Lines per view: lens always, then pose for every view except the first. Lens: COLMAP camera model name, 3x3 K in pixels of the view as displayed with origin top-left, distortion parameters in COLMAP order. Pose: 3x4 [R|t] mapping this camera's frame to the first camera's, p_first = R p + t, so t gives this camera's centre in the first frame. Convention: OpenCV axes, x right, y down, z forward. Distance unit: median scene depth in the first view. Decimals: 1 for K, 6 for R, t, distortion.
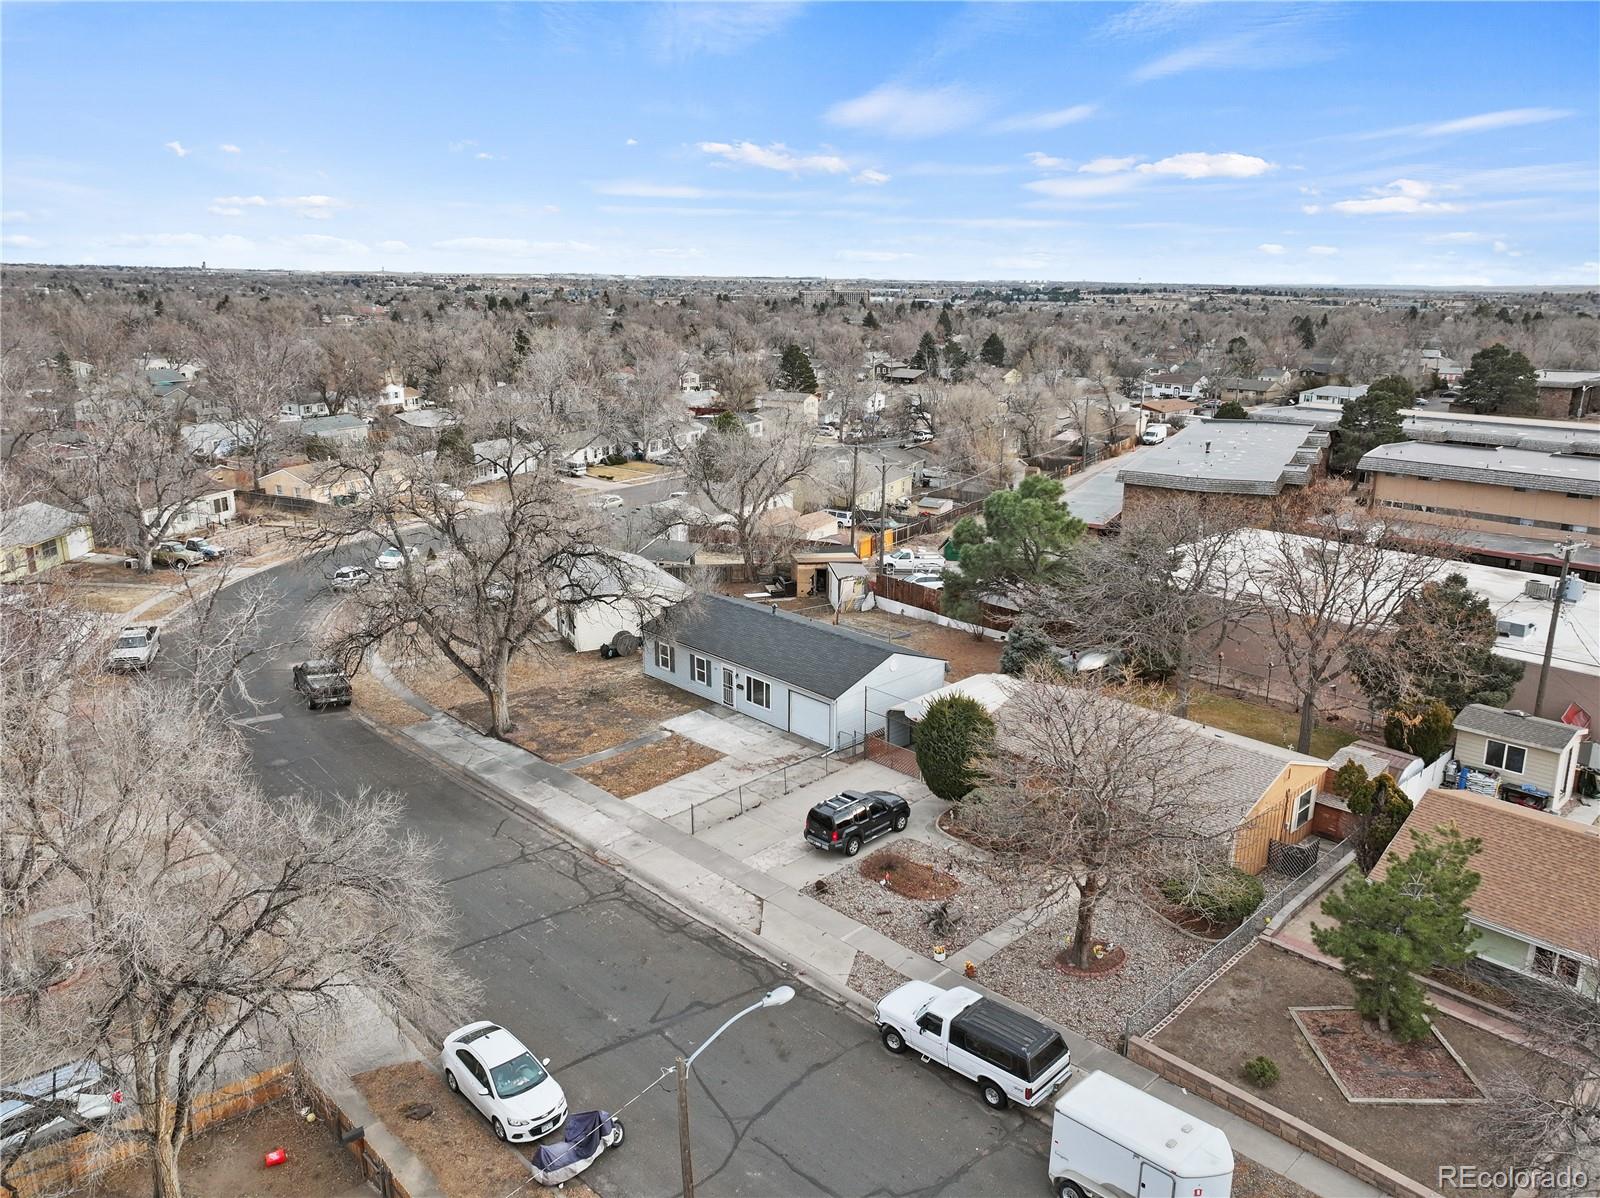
lens RADIAL K [[1171.8, 0, 826.5], [0, 1171.8, 599.7], [0, 0, 1]] dist [0.004986, 0.000134]
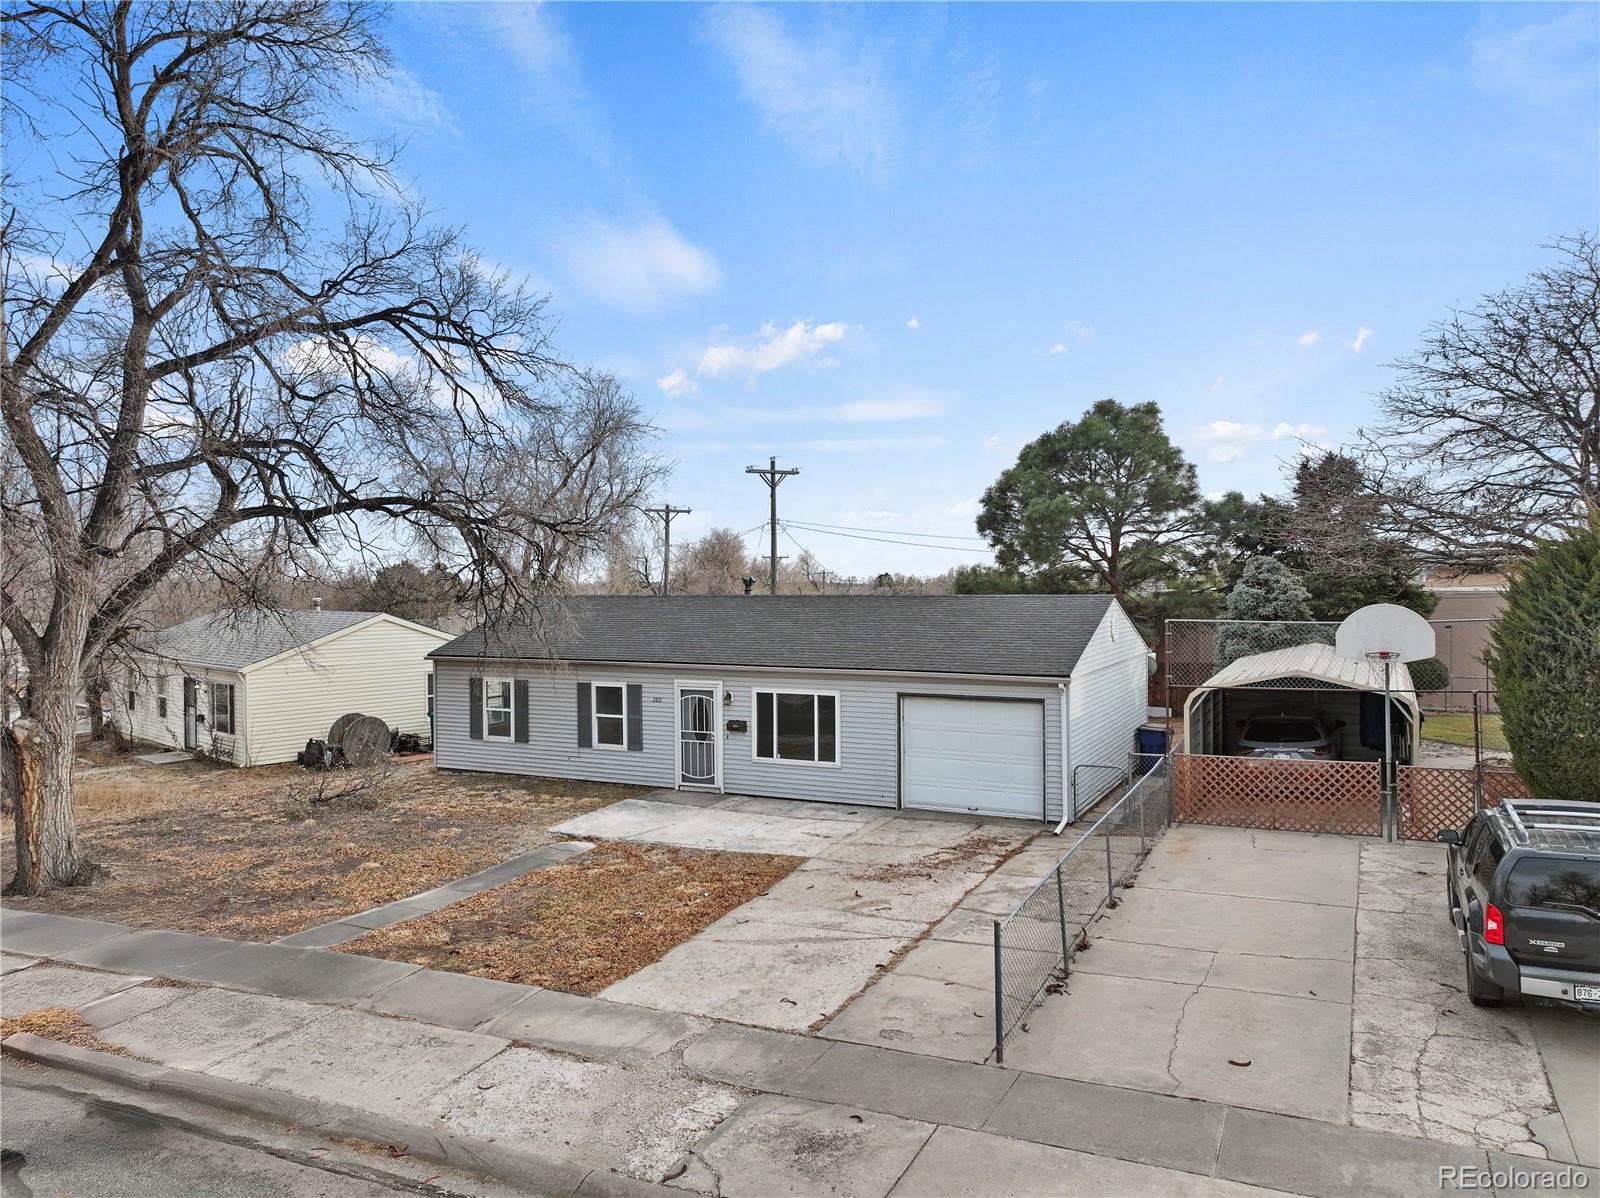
lens RADIAL K [[1146.3, 0, 812.1], [0, 1146.3, 597.5], [0, 0, 1]] dist [0.000385, 0.001020]
pose [[0.944336, -0.022548, 0.328209, -0.124310], [0.105532, 0.965688, -0.237298, 0.089381], [-0.311596, 0.258726, 0.914313, 0.431366]]
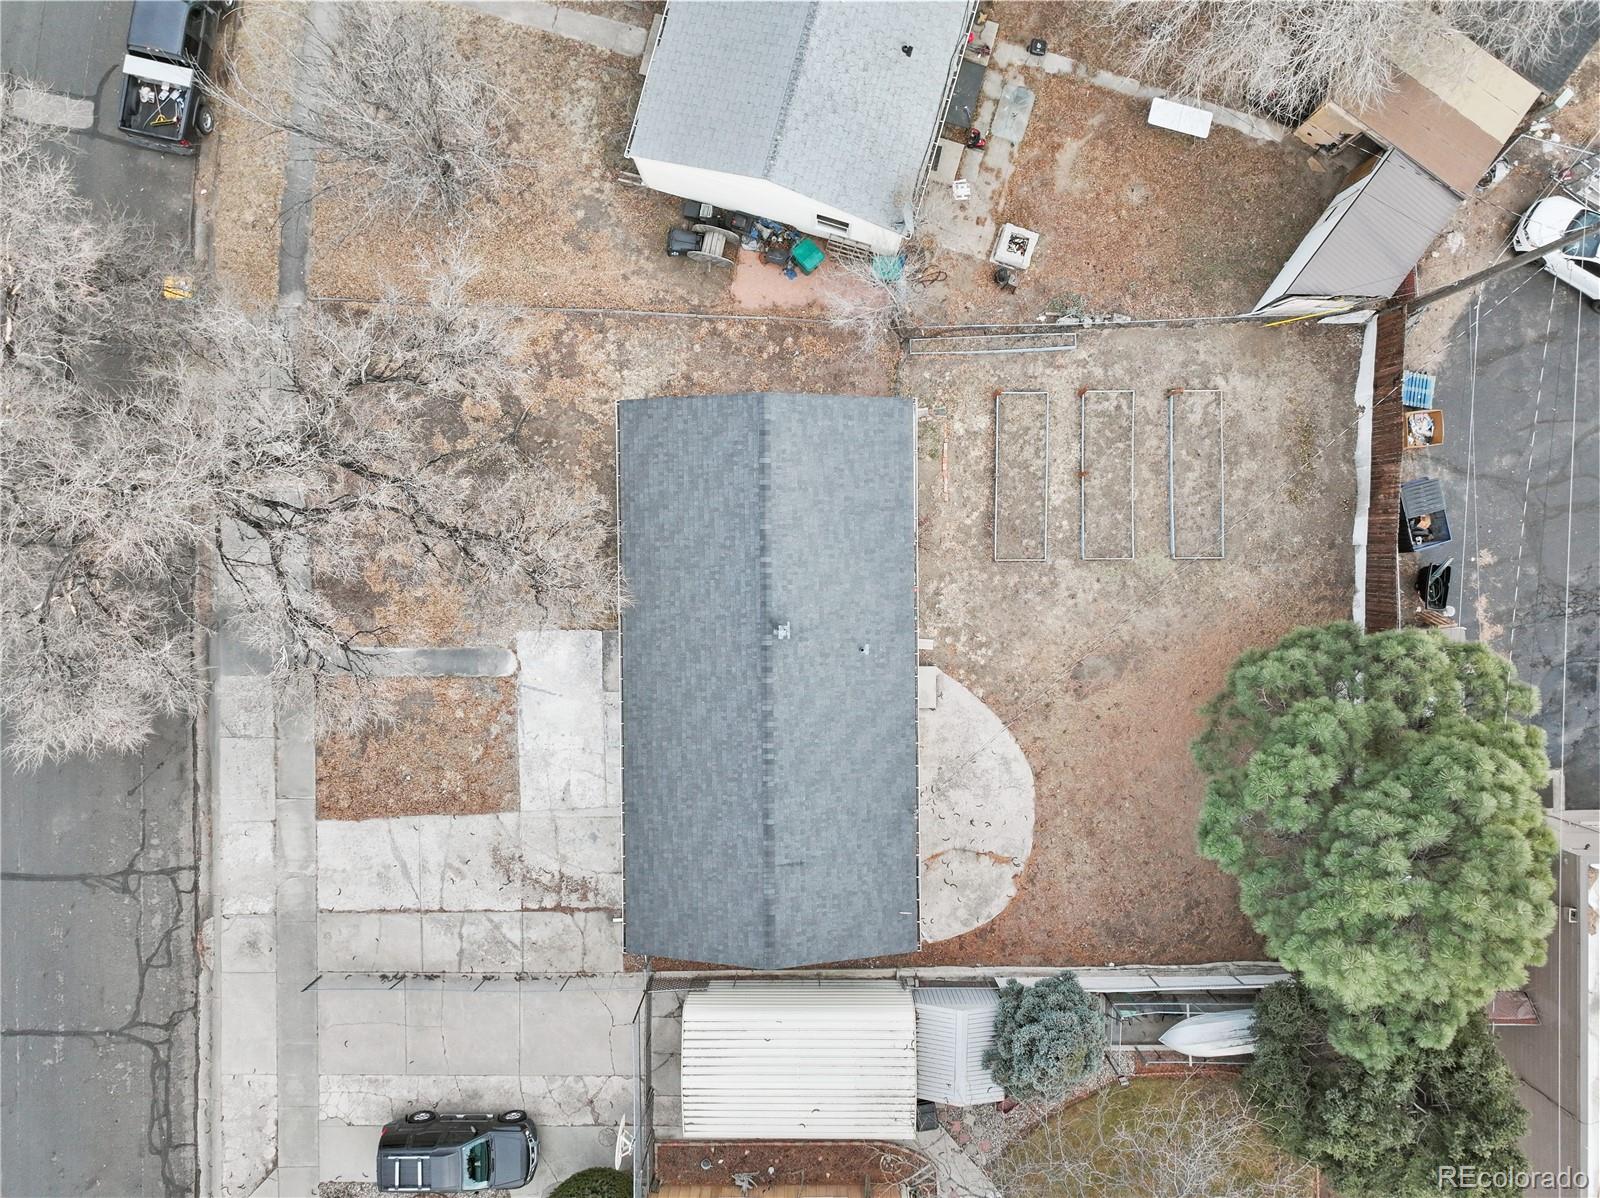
lens RADIAL K [[1131.6, 0, 814.1], [0, 1131.6, 584.9], [0, 0, 1]] dist [-0.000307, 0.004853]
pose [[0.717490, 0.696474, 0.011515, -0.039200], [-0.183256, 0.172785, 0.967762, -0.335071], [0.672031, -0.696469, 0.251604, 0.669538]]
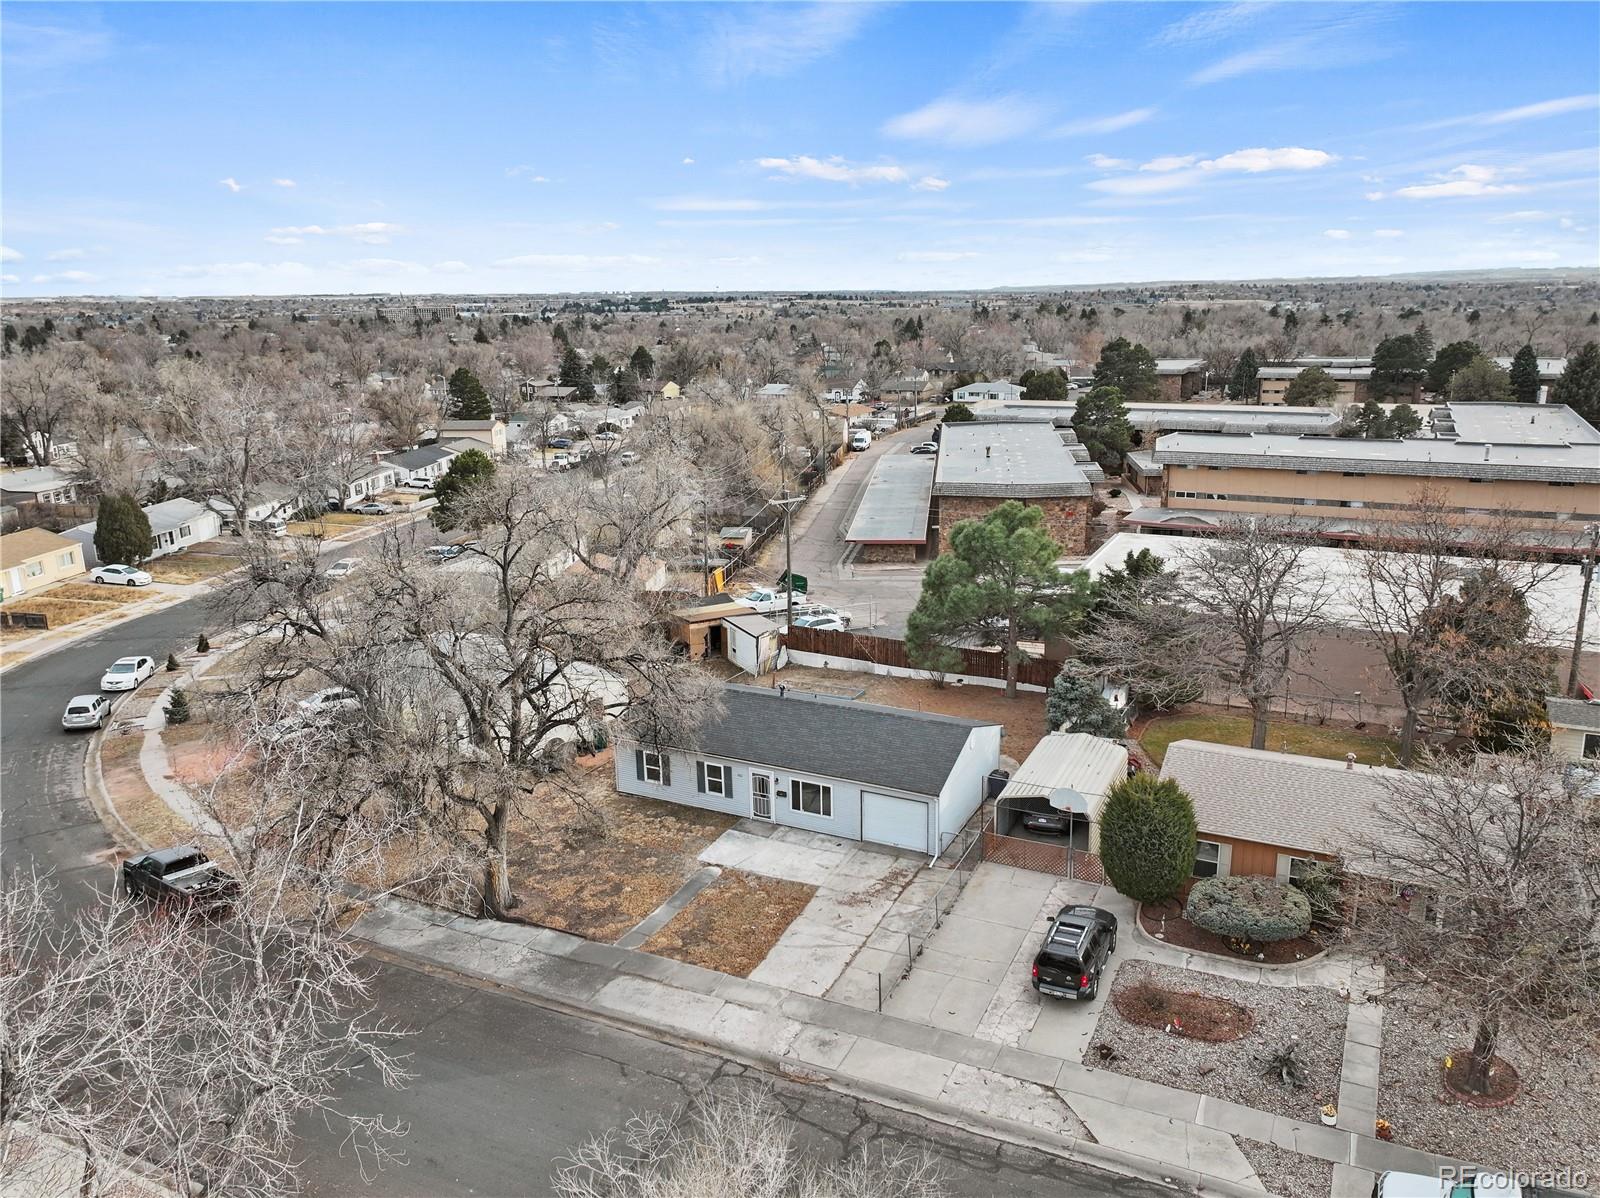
lens RADIAL K [[1171.8, 0, 826.5], [0, 1171.8, 599.7], [0, 0, 1]] dist [0.004986, 0.000134]
pose [[0.939594, -0.110426, 0.323990, -0.204212], [0.113198, 0.993519, 0.010339, -0.044768], [-0.323032, 0.026961, 0.946004, 0.152481]]
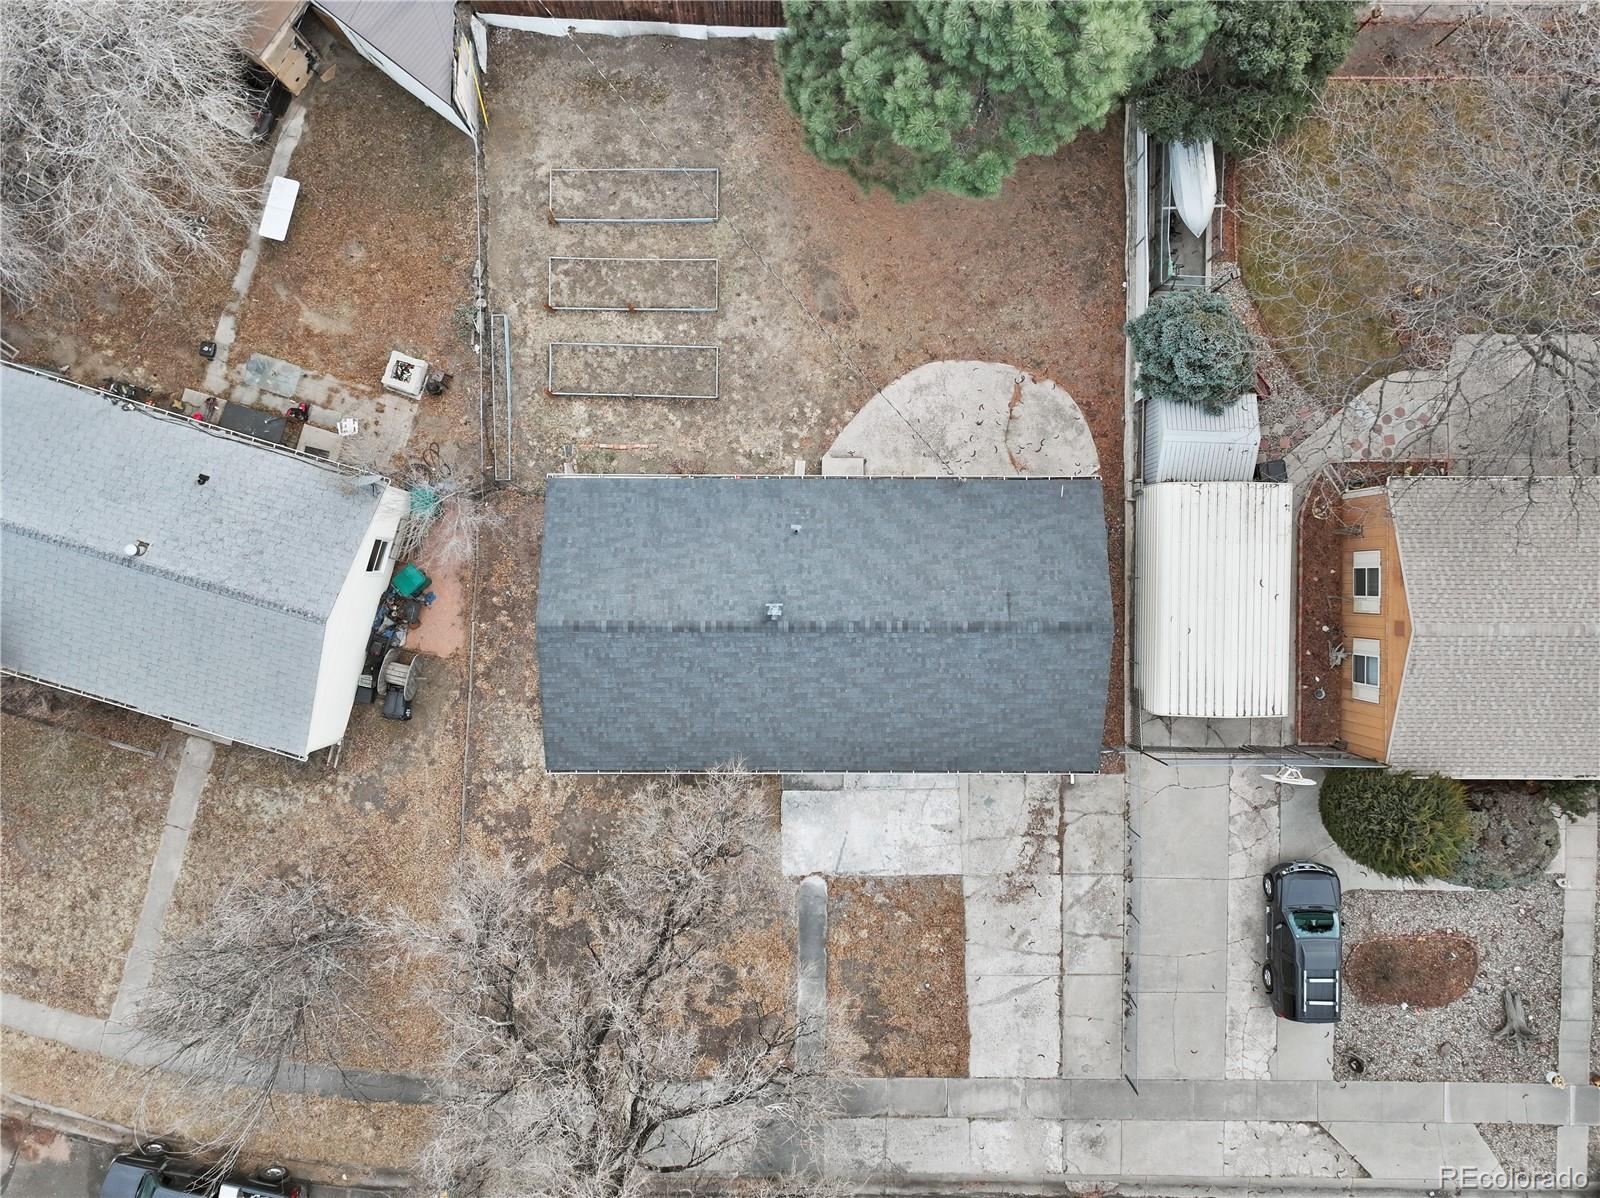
lens RADIAL K [[1131.6, 0, 814.1], [0, 1131.6, 584.9], [0, 0, 1]] dist [-0.000307, 0.004853]
pose [[0.705316, -0.708884, -0.003440, -0.016283], [0.183764, 0.178148, 0.966692, -0.330455], [-0.684660, -0.682456, 0.255918, 0.647988]]
